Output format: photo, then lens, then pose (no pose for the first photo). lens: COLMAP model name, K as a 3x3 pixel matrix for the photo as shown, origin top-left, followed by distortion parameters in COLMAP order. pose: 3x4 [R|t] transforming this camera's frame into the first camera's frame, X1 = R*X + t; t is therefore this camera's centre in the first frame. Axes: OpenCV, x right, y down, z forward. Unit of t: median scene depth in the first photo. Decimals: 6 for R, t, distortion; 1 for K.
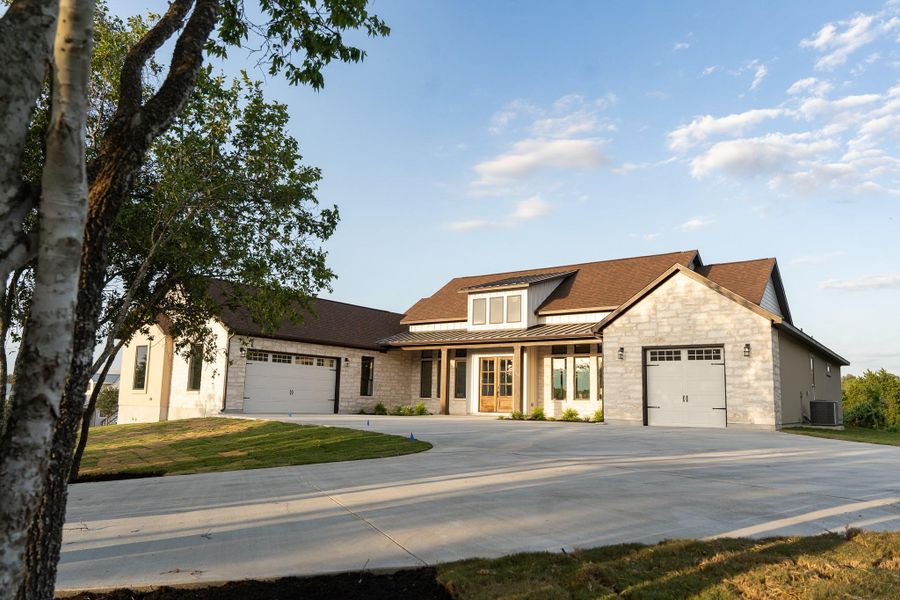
lens RADIAL K [[608.2, 0, 462.4], [0, 608.2, 315.8], [0, 0, 1]] dist [-0.007736, -0.001113]
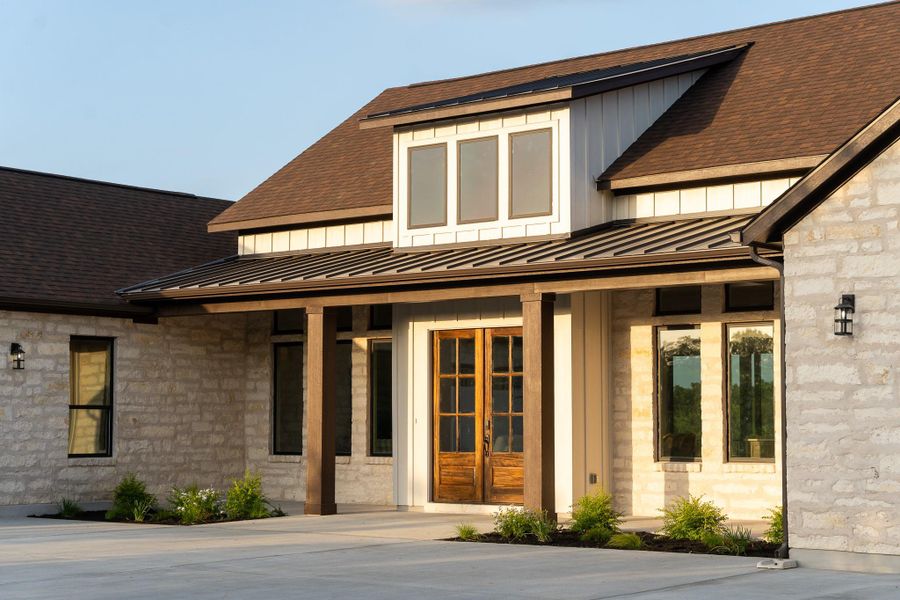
lens RADIAL K [[1547.0, 0, 446.1], [0, 1547.0, 297.2], [0, 0, 1]] dist [0.031890, 0.000000]
pose [[0.997734, -0.026965, -0.061635, 0.089488], [0.030583, 0.997817, 0.058534, 0.004193], [0.059922, -0.060287, 0.996381, 0.203906]]
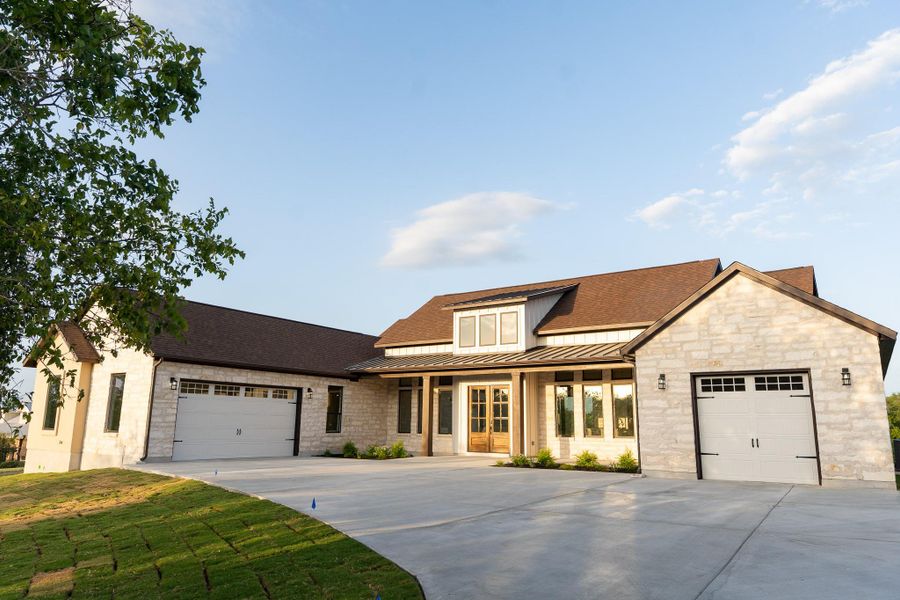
lens RADIAL K [[573.3, 0, 446.6], [0, 573.3, 309.5], [0, 0, 1]] dist [-0.006989, 0.008131]
pose [[0.999851, -0.006345, 0.016045, -0.014148], [0.007229, 0.998423, -0.055672, 0.006892], [-0.015666, 0.055780, 0.998320, 0.208854]]
